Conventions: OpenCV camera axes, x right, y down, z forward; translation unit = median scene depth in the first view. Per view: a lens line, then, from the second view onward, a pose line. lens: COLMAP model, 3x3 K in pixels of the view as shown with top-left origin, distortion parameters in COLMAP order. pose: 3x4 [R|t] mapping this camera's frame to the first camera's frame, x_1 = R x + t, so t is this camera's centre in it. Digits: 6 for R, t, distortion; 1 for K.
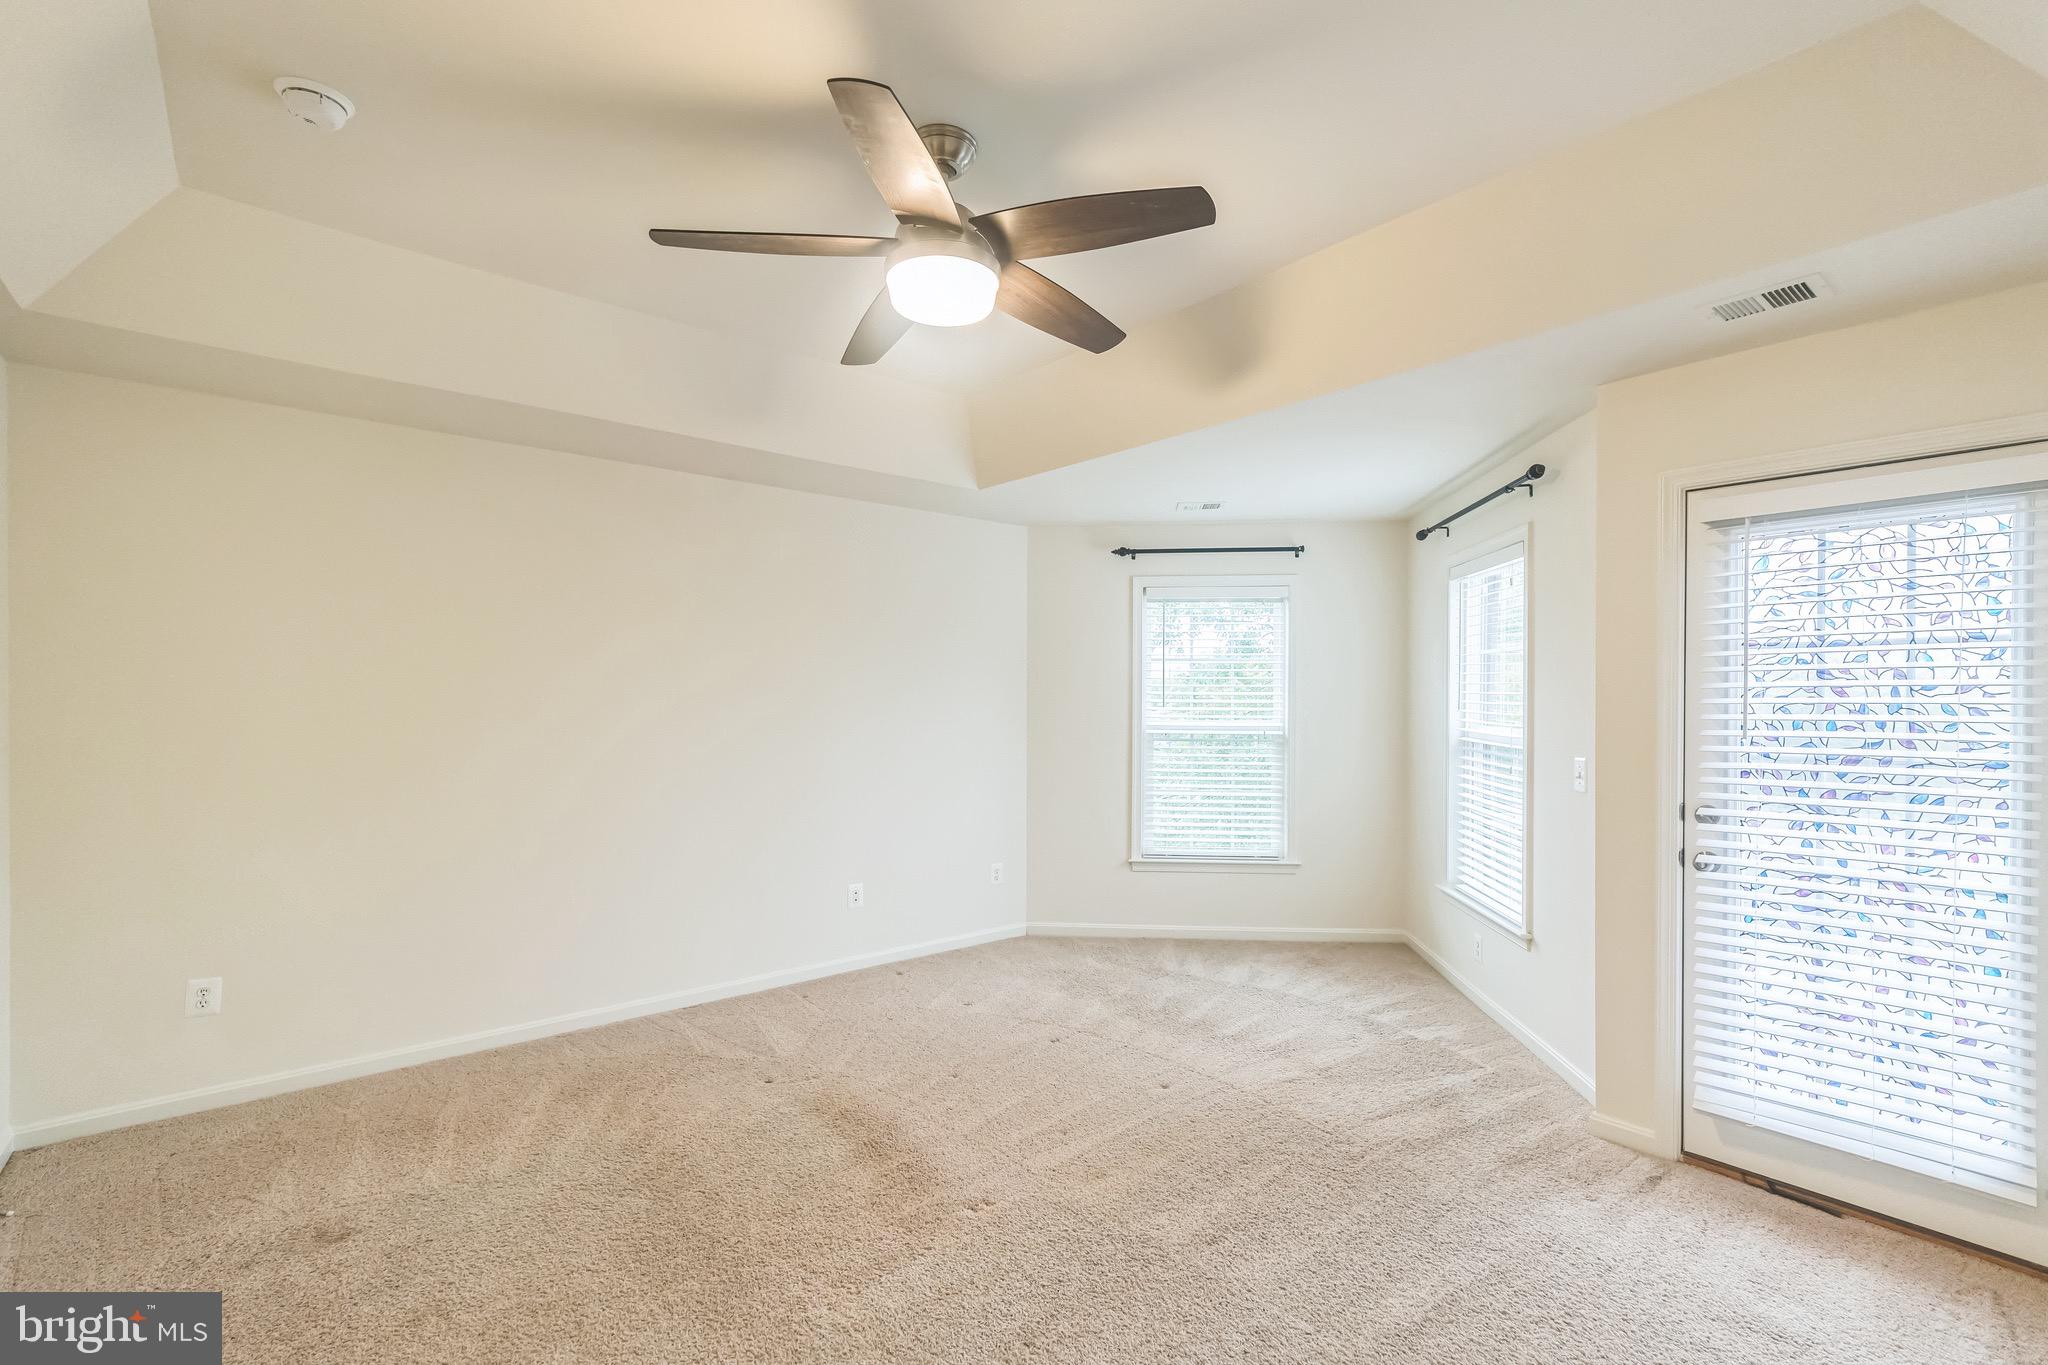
lens RADIAL K [[923.8, 0, 1029.9], [0, 923.8, 695.1], [0, 0, 1]] dist [0.011505, -0.001317]
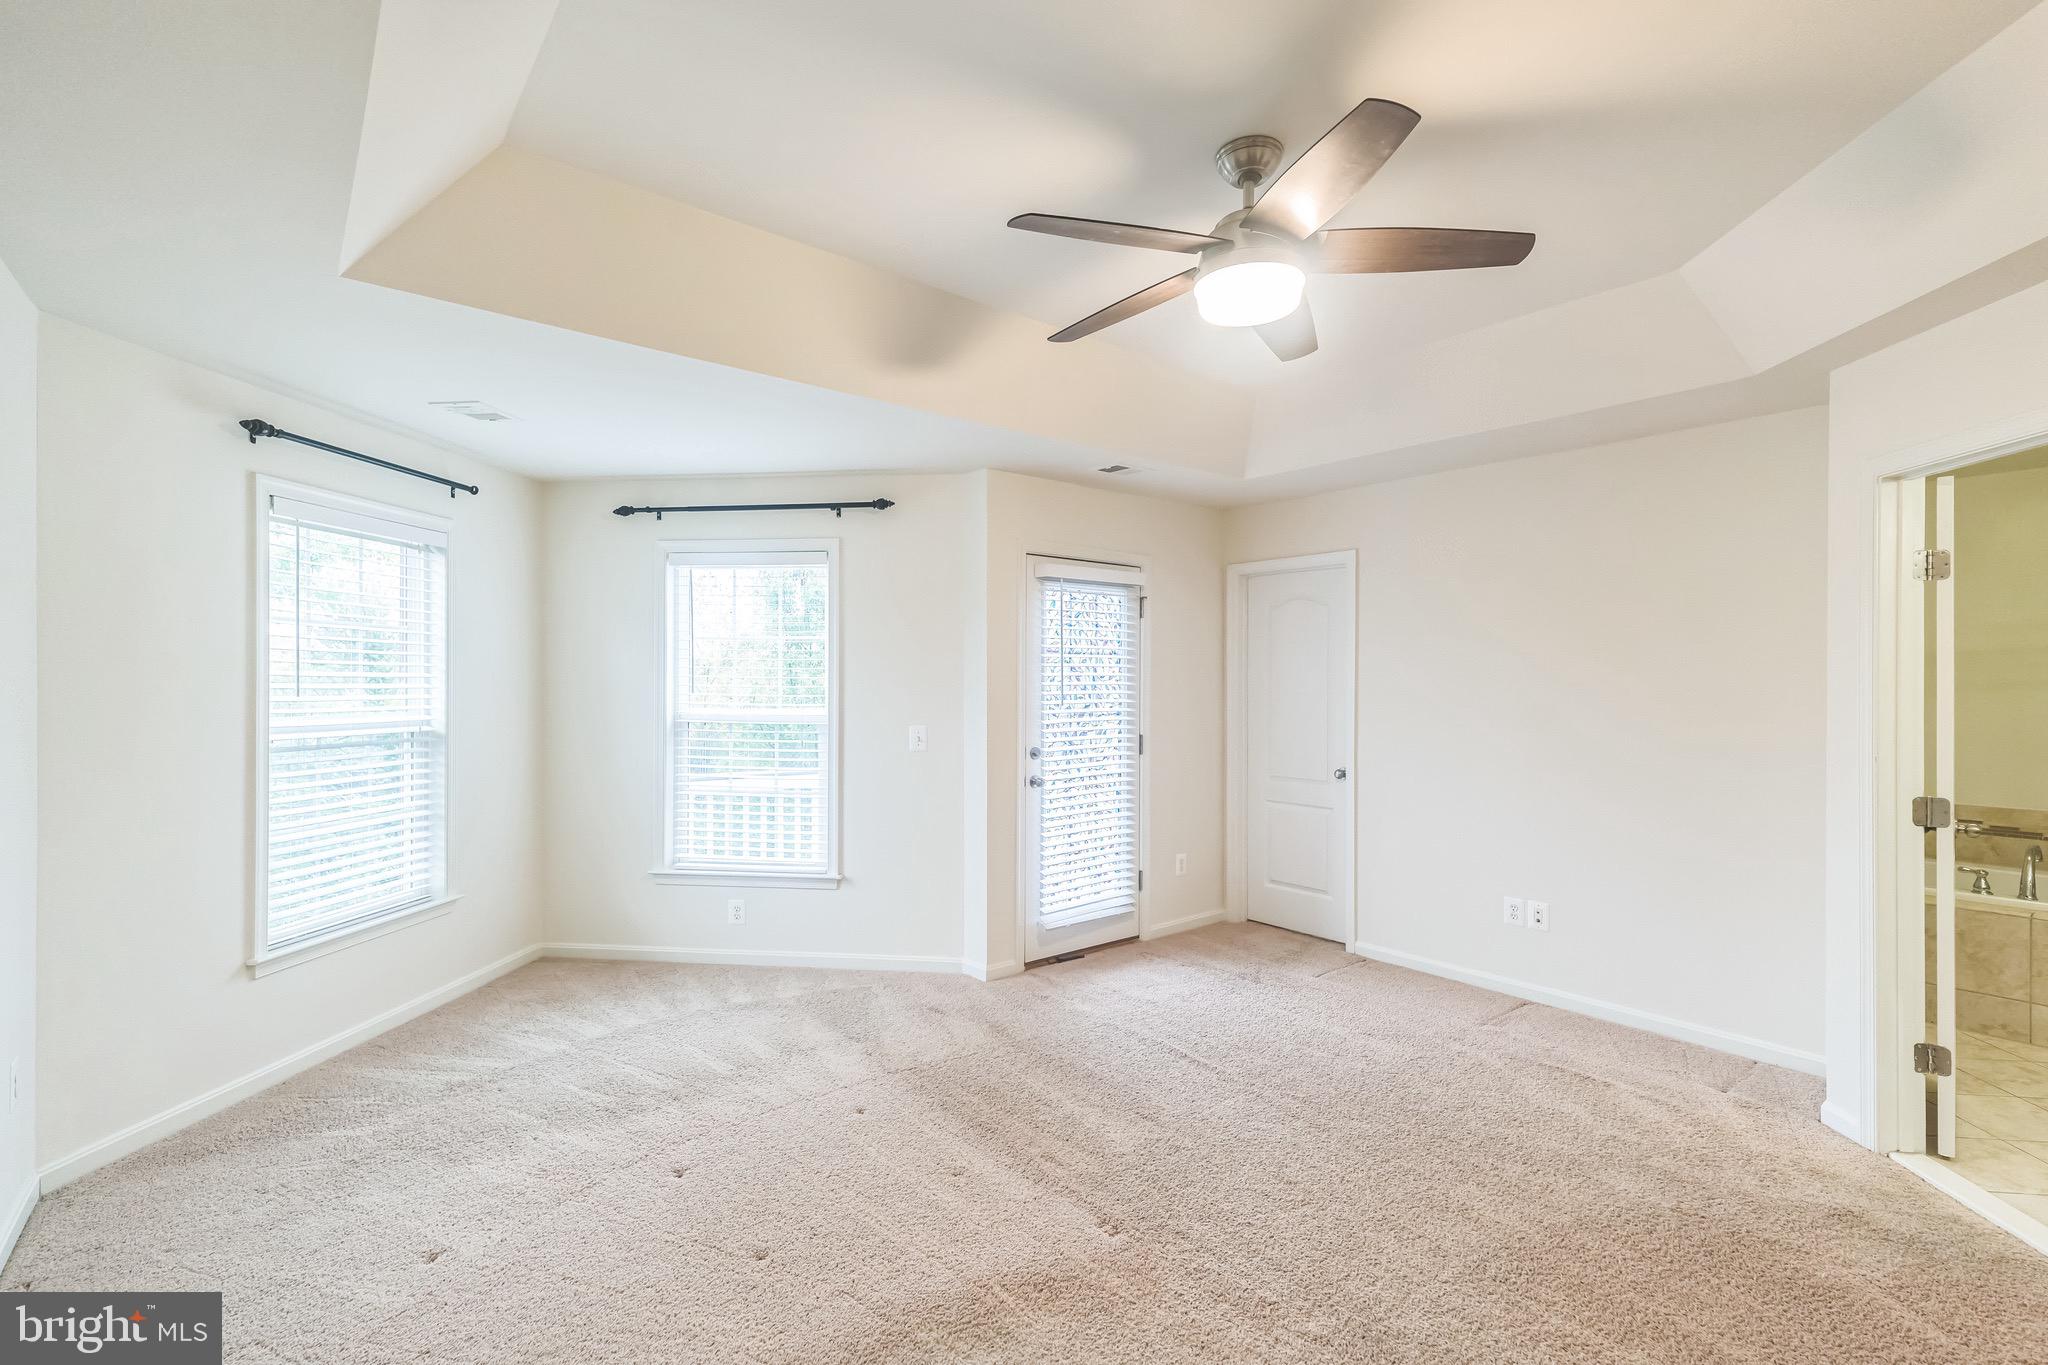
lens RADIAL K [[923.8, 0, 1020.4], [0, 923.8, 684.7], [0, 0, 1]] dist [0.011505, -0.001317]
pose [[0.016204, -0.004471, 0.999859, -0.944214], [-0.004376, 0.999980, 0.004542, 0.000394], [-0.999859, -0.004449, 0.016185, 1.038037]]
